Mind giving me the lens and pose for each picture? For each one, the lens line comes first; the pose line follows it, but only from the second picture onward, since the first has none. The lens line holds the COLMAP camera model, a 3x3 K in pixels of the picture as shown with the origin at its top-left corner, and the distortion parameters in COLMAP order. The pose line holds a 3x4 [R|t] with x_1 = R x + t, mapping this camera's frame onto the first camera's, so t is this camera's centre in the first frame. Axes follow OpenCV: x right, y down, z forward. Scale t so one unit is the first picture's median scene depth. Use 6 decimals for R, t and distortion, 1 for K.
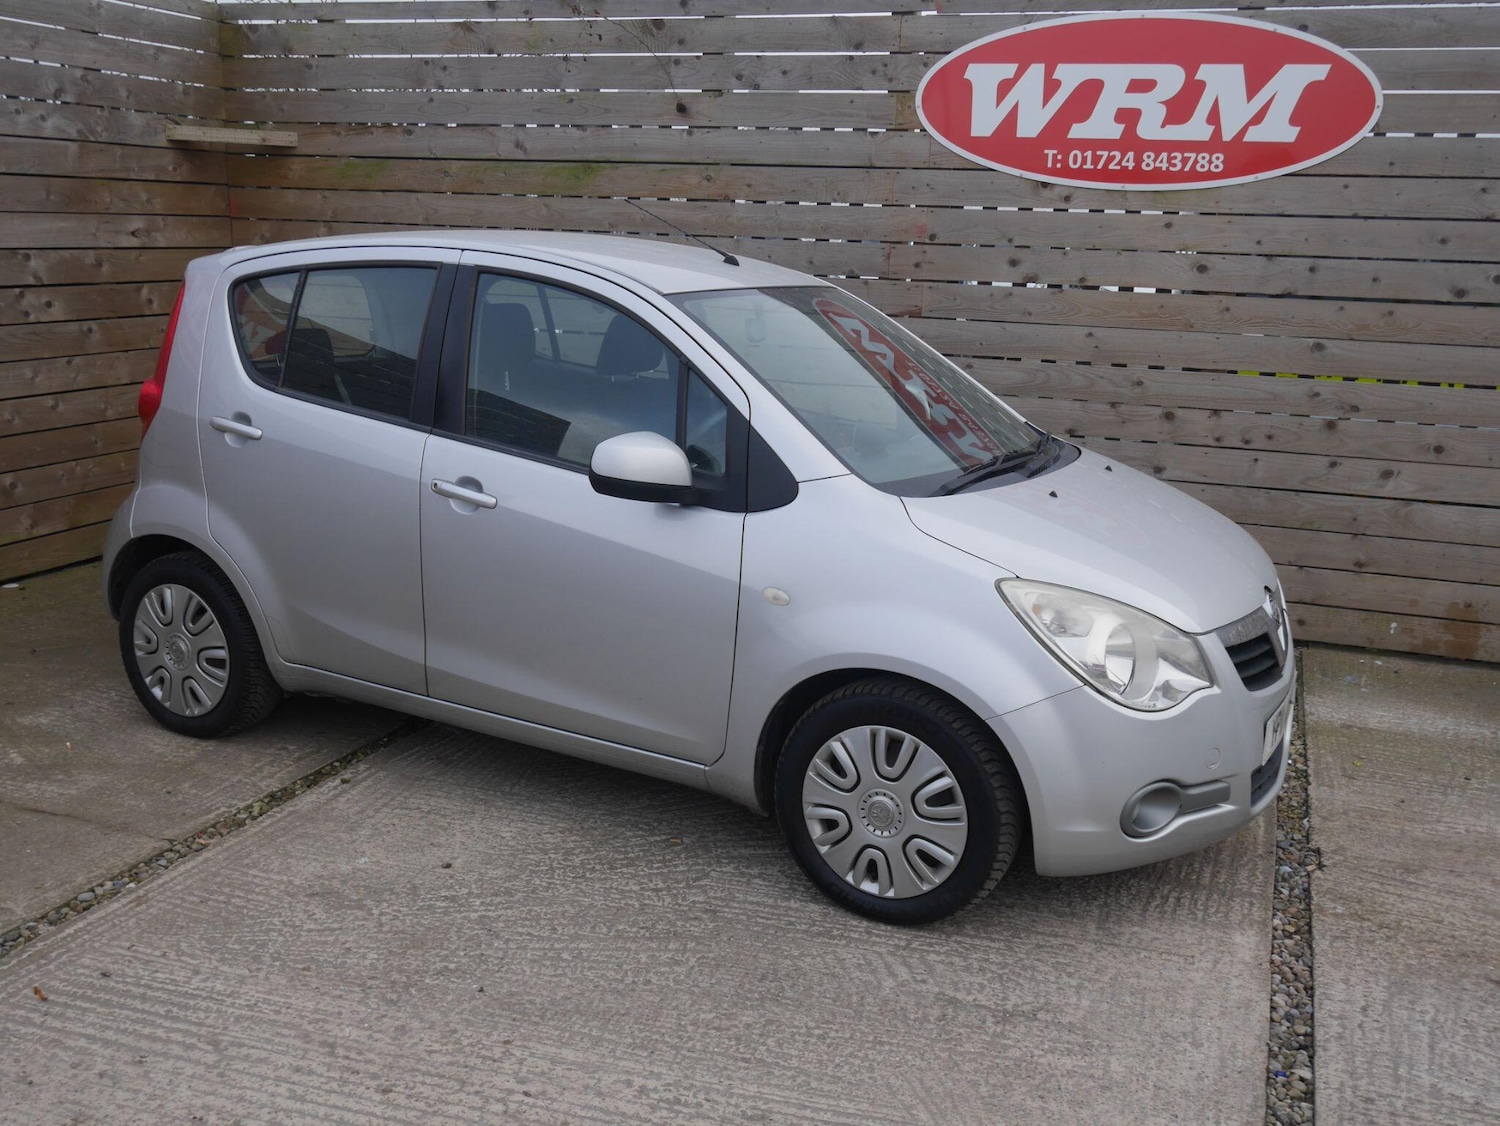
lens RADIAL K [[1446.4, 0, 742.1], [0, 1446.4, 561.9], [0, 0, 1]] dist [-0.005508, 0.000000]
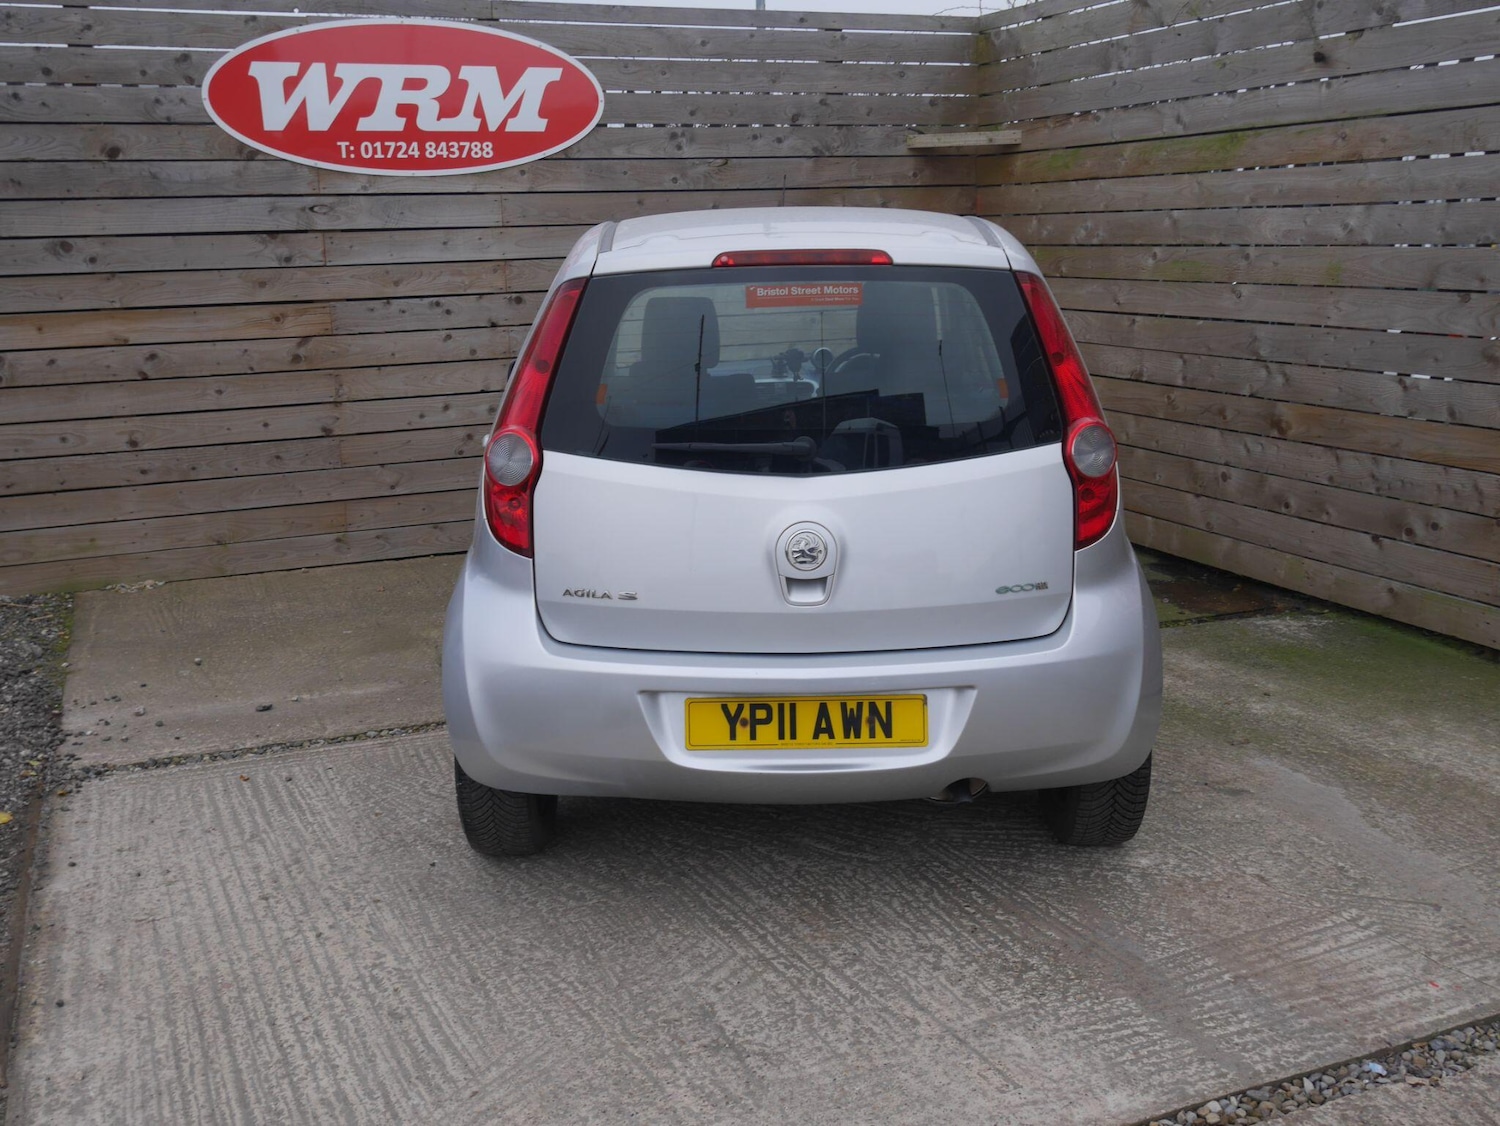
lens RADIAL K [[1446.4, 0, 749.5], [0, 1446.4, 563.0], [0, 0, 1]] dist [-0.005508, 0.000000]
pose [[0.680596, 0.115349, -0.723522, 0.429781], [-0.119484, 0.991783, 0.045722, -0.015045], [0.722850, 0.055331, 0.688786, 0.196578]]
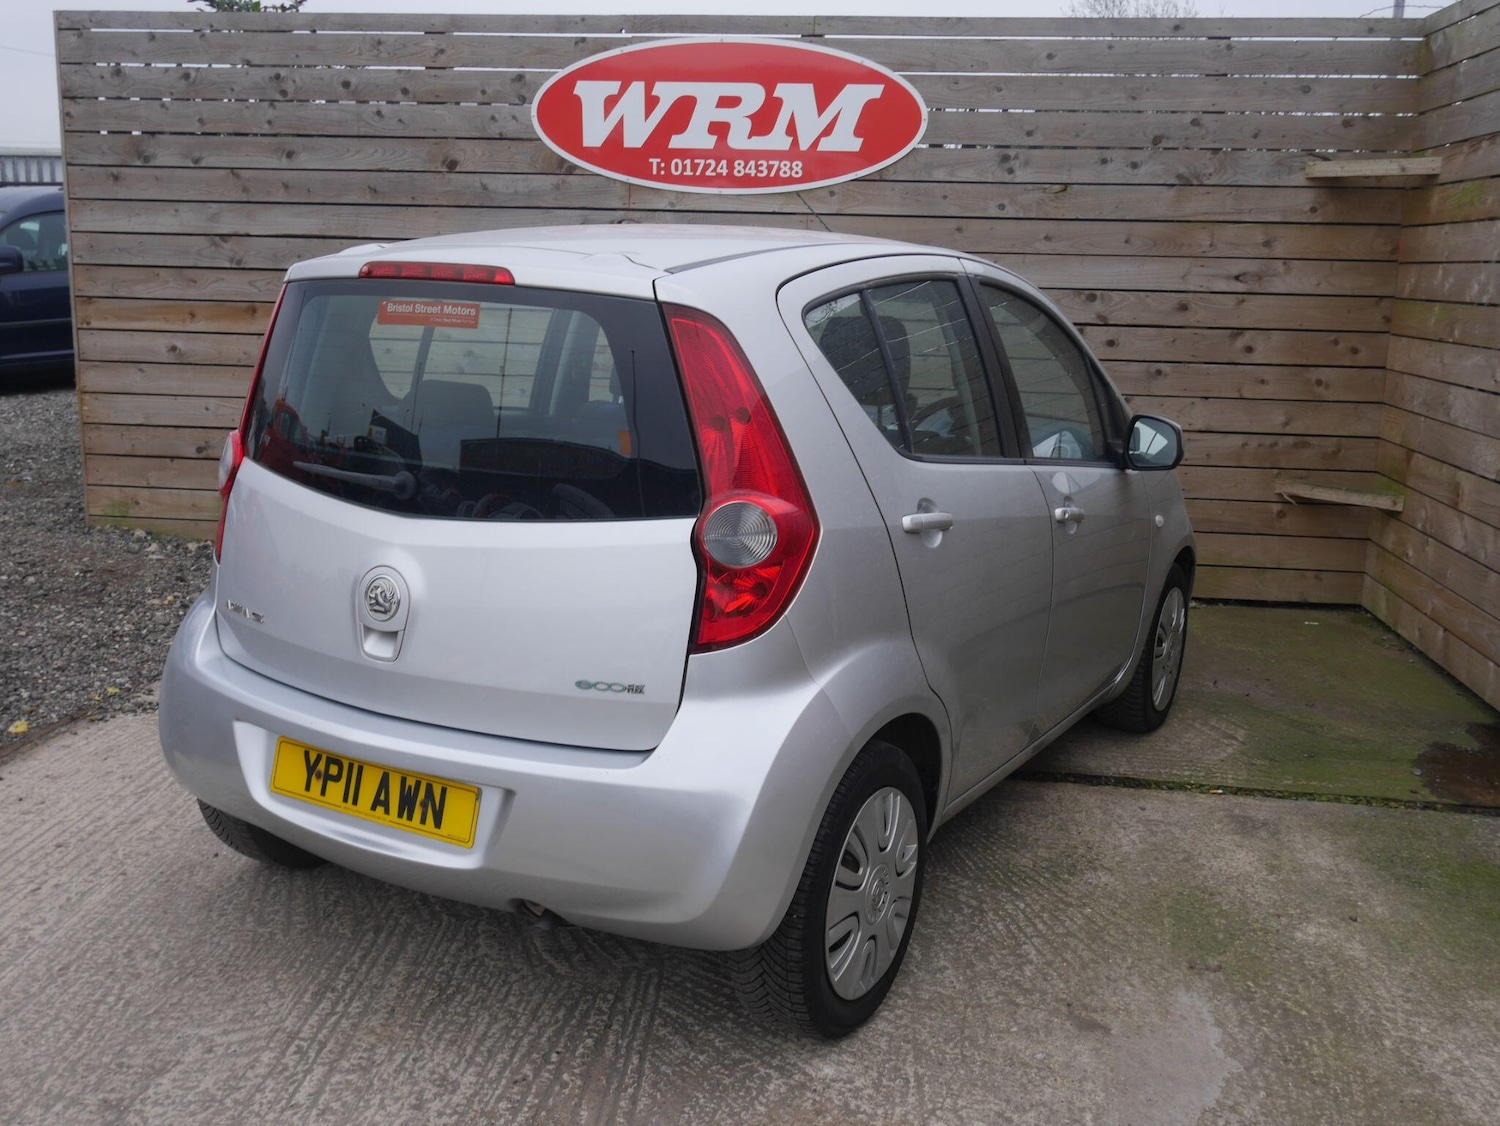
lens RADIAL K [[1446.4, 0, 747.1], [0, 1446.4, 561.8], [0, 0, 1]] dist [-0.005508, 0.000000]
pose [[0.229786, 0.169233, -0.958415, 0.535551], [-0.236400, 0.964979, 0.113713, -0.090502], [0.944094, 0.200439, 0.261745, 0.560632]]
